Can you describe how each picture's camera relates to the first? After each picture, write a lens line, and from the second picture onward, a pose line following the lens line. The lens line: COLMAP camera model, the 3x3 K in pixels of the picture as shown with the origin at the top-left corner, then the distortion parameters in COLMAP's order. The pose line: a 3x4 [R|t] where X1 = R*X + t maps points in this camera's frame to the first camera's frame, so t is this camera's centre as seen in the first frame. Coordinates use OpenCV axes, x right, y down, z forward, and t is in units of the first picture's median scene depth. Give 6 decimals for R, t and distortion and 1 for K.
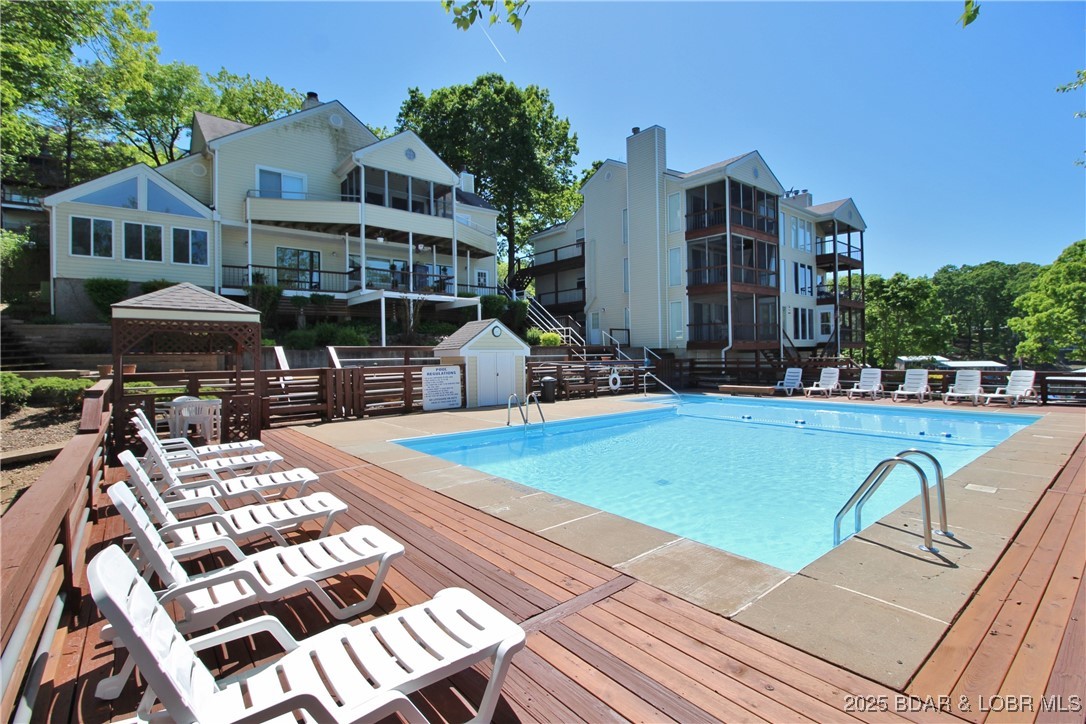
lens RADIAL K [[502.0, 0, 542.2], [0, 502.0, 357.3], [0, 0, 1]] dist [-0.007961, -0.002581]
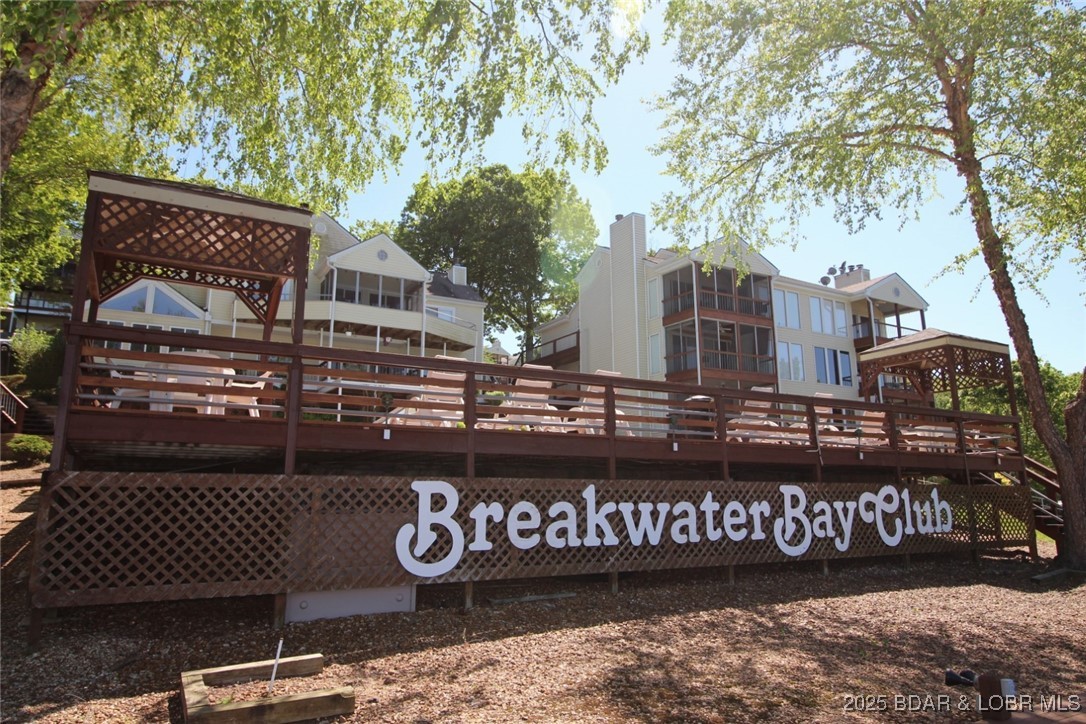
lens RADIAL K [[712.4, 0, 544.1], [0, 712.4, 361.7], [0, 0, 1]] dist [0.003699, 0.002438]
pose [[0.986116, -0.020864, -0.164741, 0.299082], [-0.011289, 0.981357, -0.191862, 0.097961], [0.165673, 0.191058, 0.967496, -0.343224]]
